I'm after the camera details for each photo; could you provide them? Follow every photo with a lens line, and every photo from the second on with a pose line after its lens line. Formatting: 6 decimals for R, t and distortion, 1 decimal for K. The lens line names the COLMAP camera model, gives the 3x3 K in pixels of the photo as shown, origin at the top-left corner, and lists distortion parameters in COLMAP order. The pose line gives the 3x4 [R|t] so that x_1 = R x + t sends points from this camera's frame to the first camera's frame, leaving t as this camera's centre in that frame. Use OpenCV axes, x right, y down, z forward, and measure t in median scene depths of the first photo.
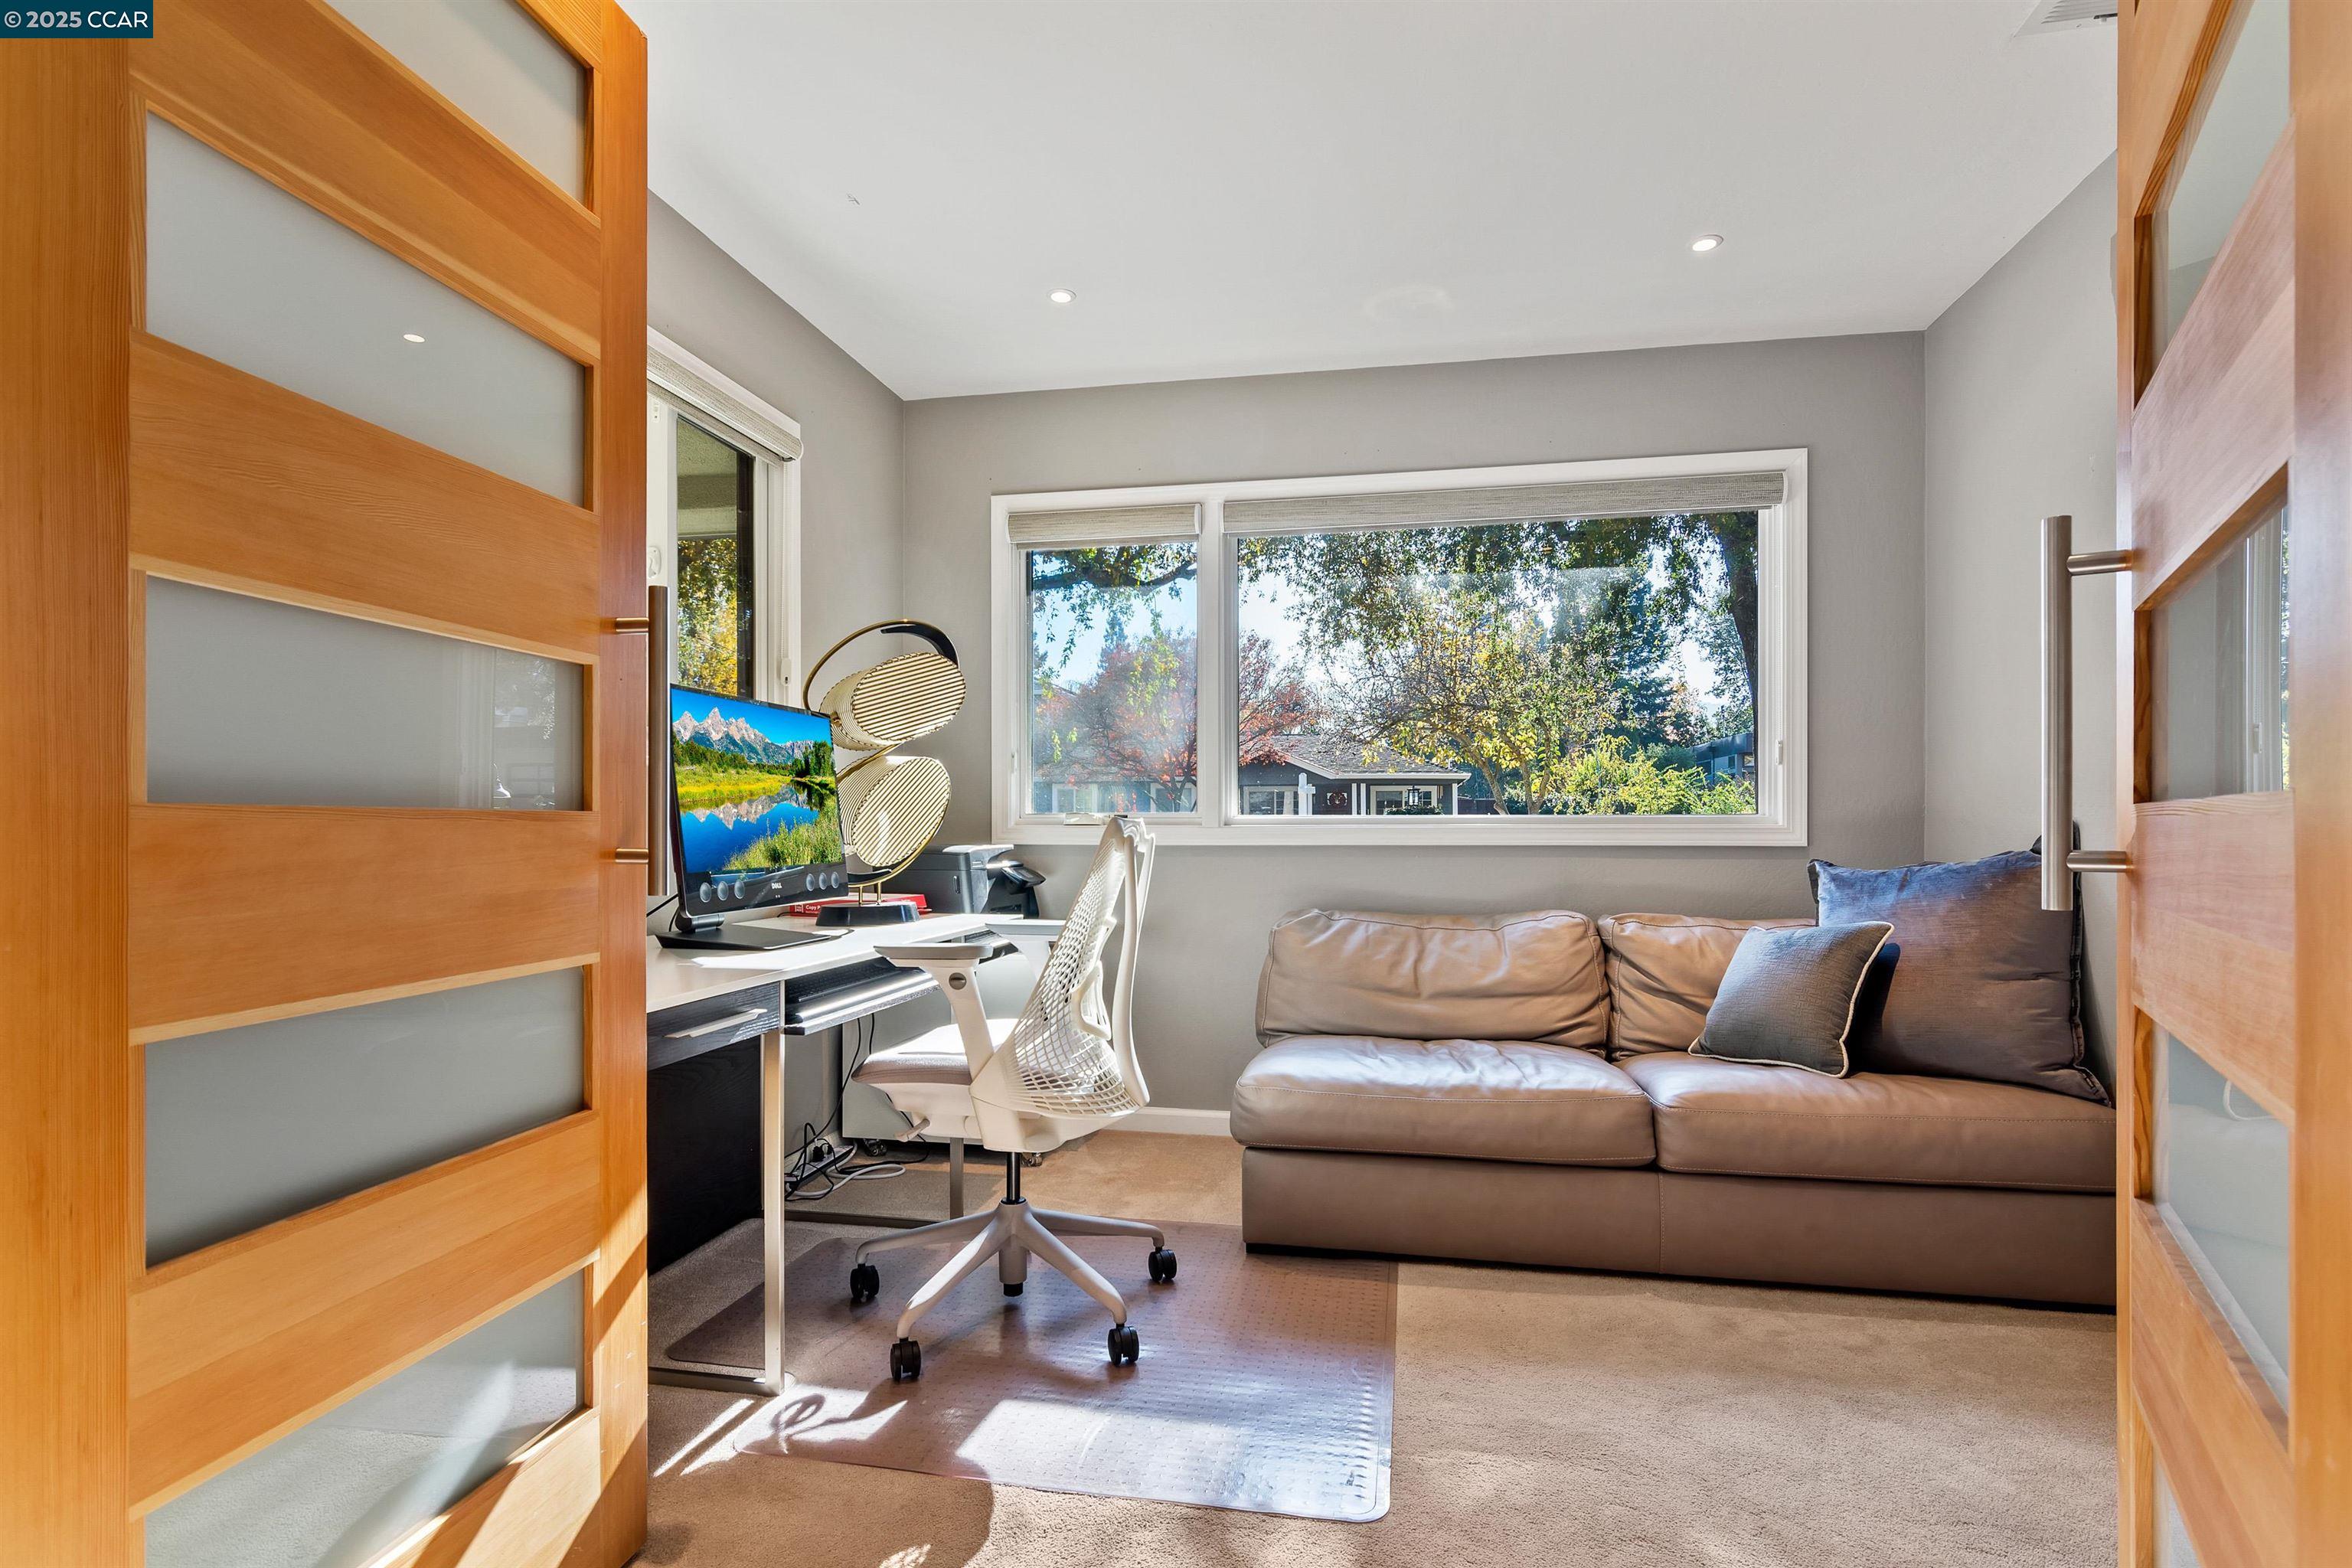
lens RADIAL K [[1139.5, 0, 1188.5], [0, 1139.5, 808.7], [0, 0, 1]] dist [0.000344, 0.000134]
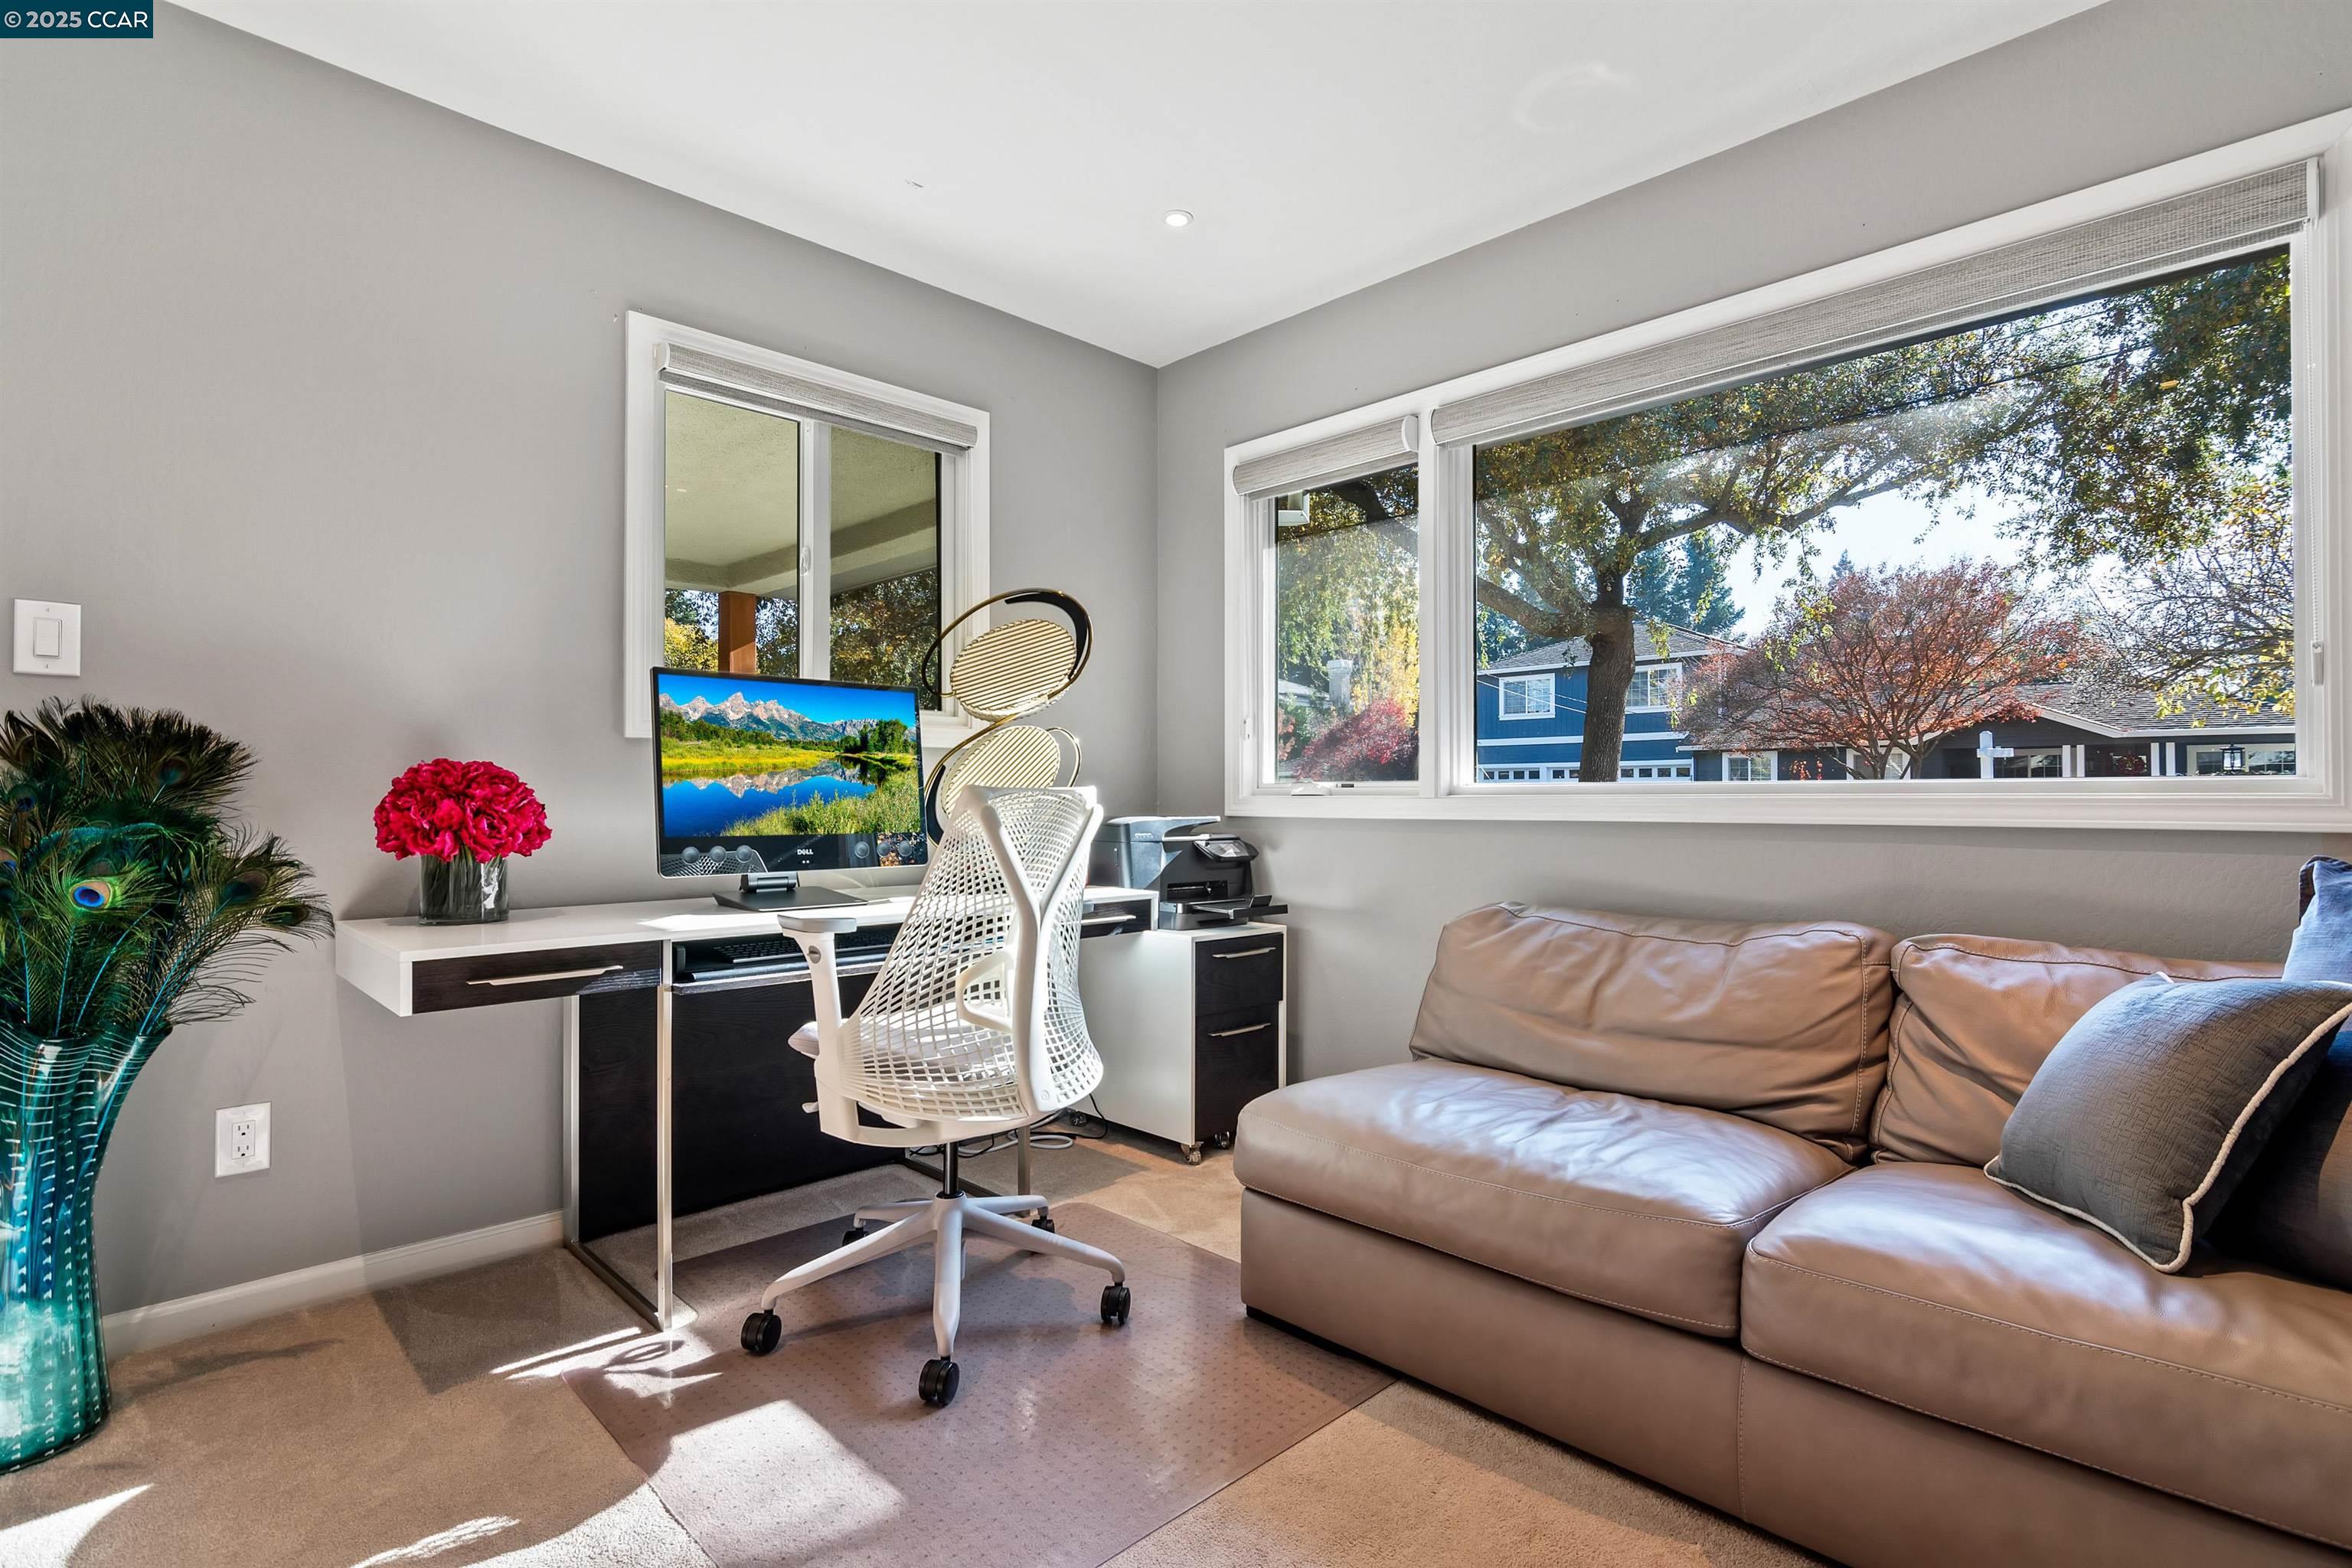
lens RADIAL K [[1123.4, 0, 1178.6], [0, 1123.4, 772.3], [0, 0, 1]] dist [0.000050, 0.000038]
pose [[0.825733, -0.013443, -0.563901, 0.397281], [0.008415, 0.999898, -0.011513, 0.006031], [0.563998, 0.004762, 0.825762, 0.253938]]
